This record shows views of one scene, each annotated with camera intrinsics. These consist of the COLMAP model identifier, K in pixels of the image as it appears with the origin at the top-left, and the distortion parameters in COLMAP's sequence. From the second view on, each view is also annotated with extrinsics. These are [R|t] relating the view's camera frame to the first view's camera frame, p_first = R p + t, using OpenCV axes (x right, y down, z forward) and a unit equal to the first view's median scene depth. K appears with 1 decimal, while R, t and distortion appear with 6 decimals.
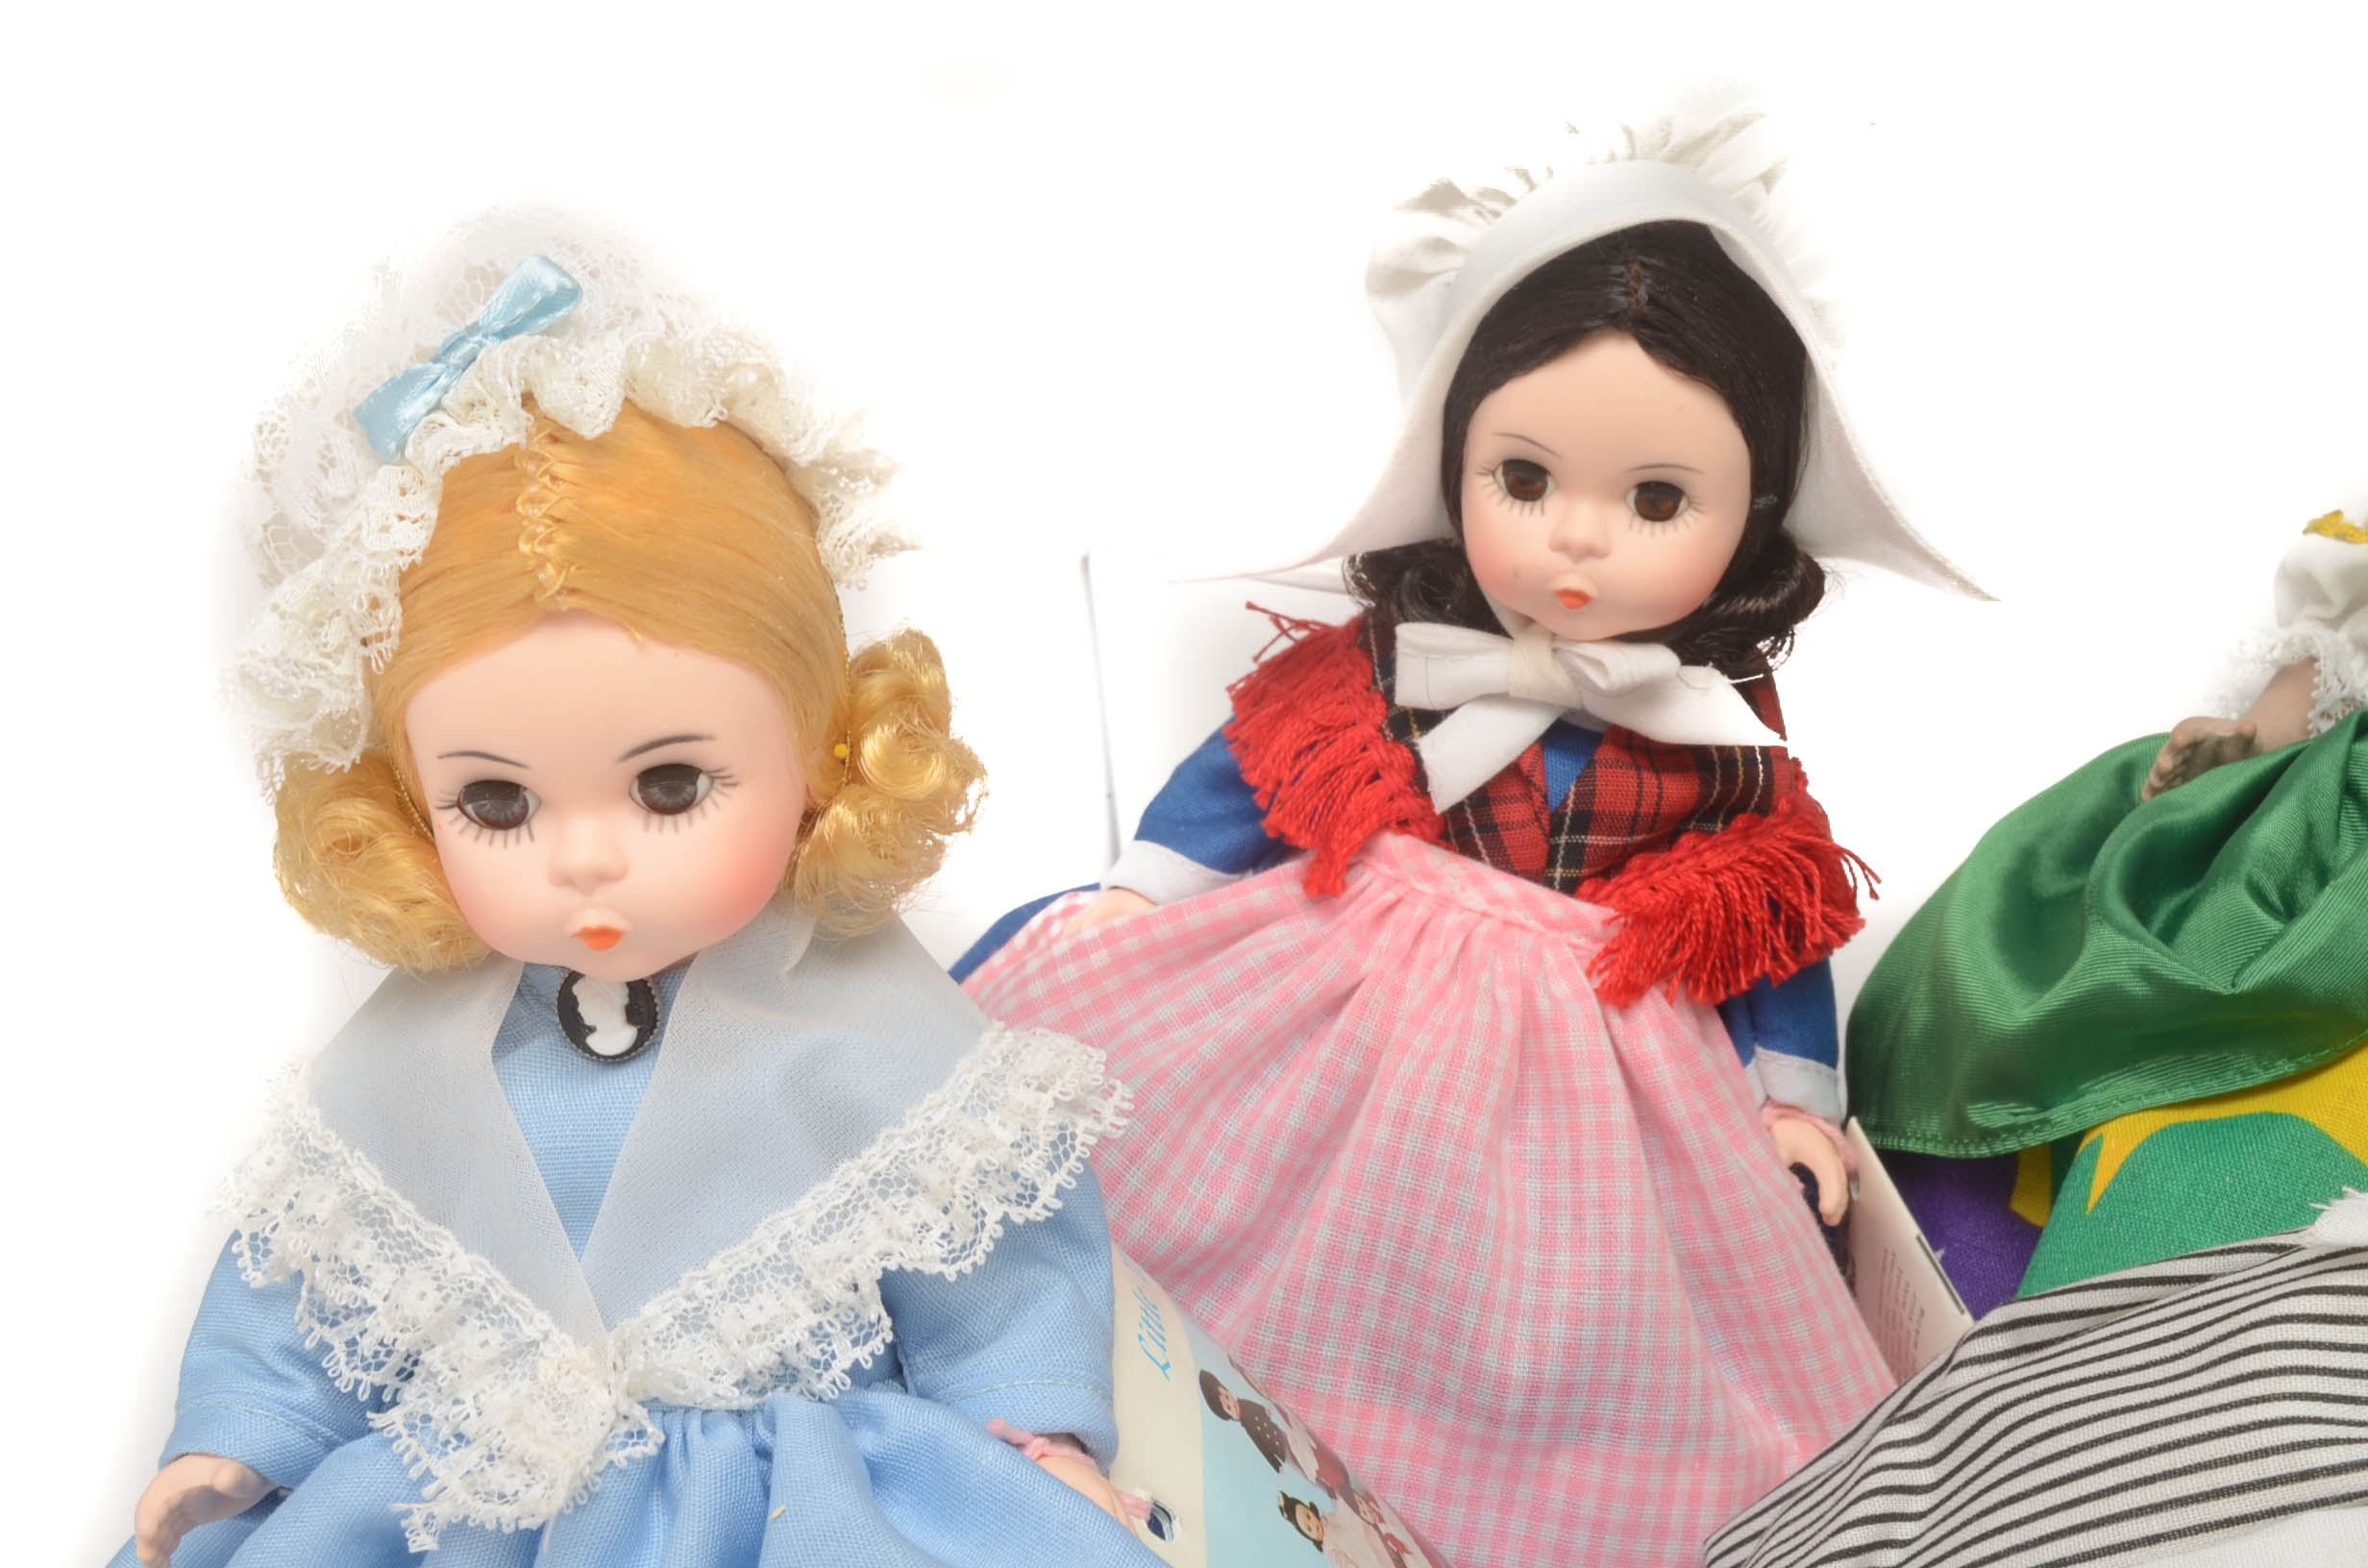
lens RADIAL K [[3608.9, 0, 1188.0], [0, 3608.9, 778.6], [0, 0, 1]] dist [-0.020757, 0.000000]
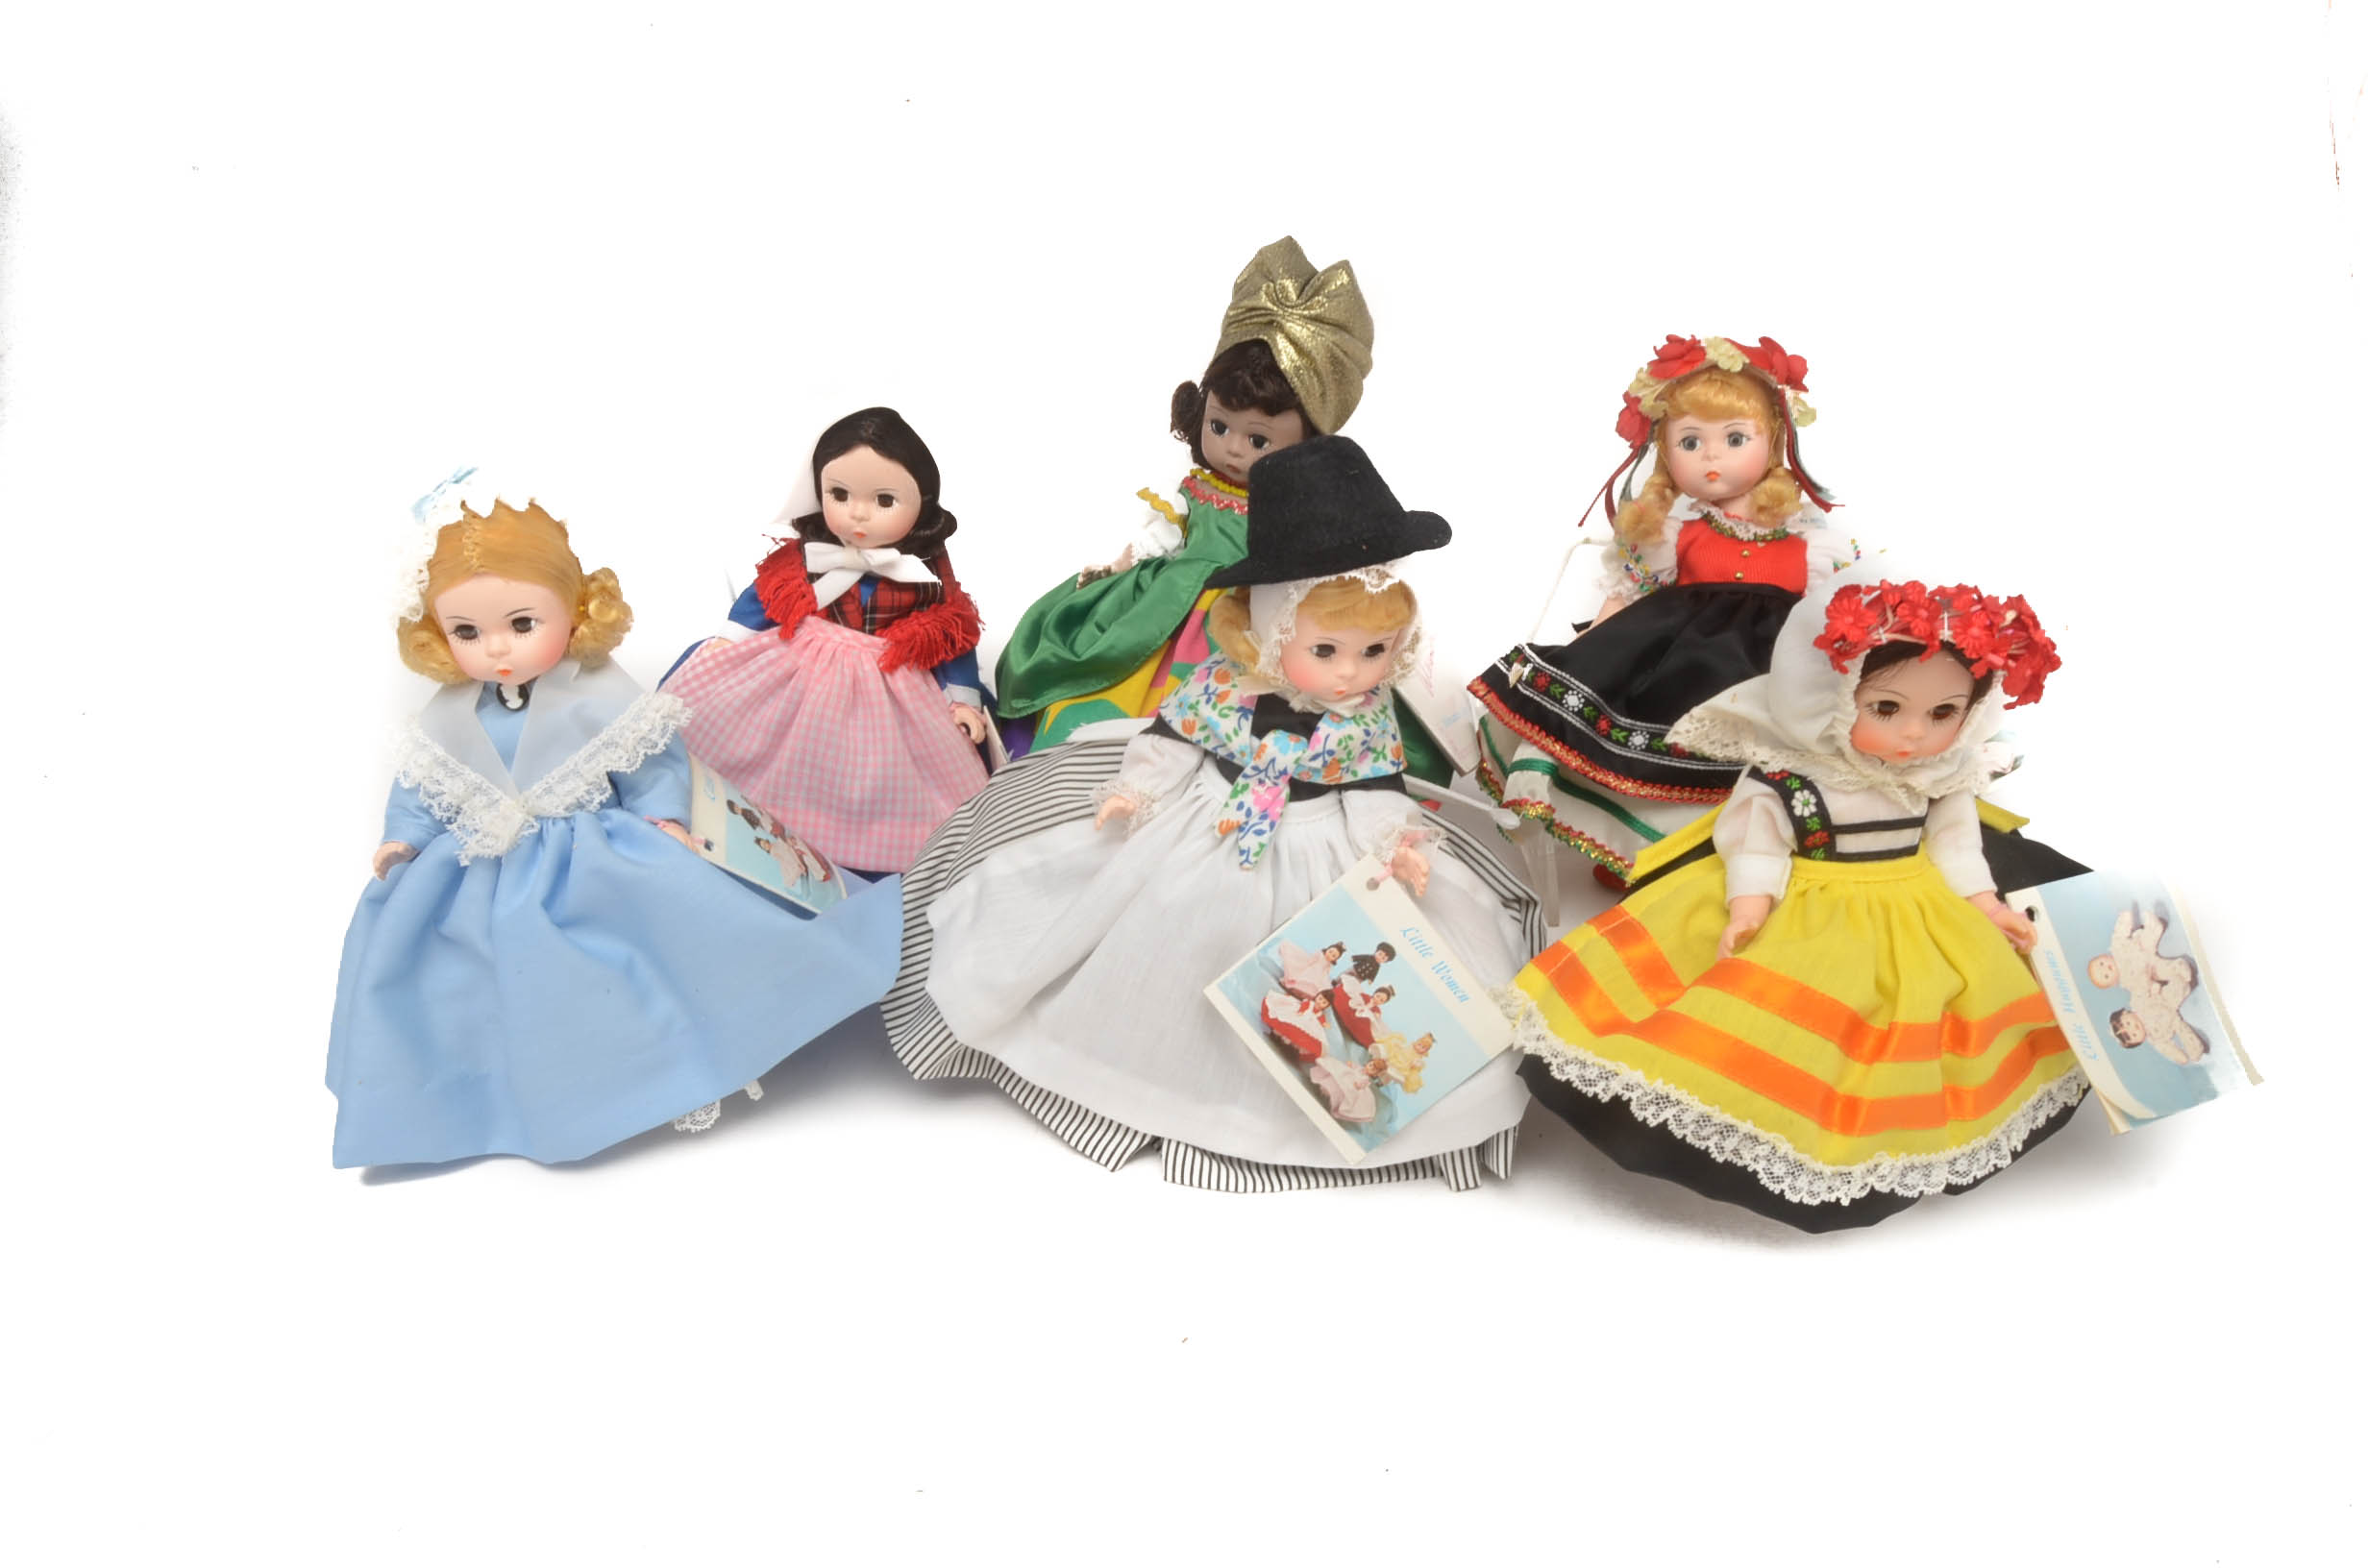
lens RADIAL K [[1798.3, 0, 1188.1], [0, 1798.3, 798.9], [0, 0, 1]] dist [-0.029299, 0.001513]
pose [[0.990757, -0.053072, 0.124836, 0.183912], [0.034060, 0.988134, 0.149772, -0.049043], [-0.131303, -0.144136, 0.980808, -0.512873]]
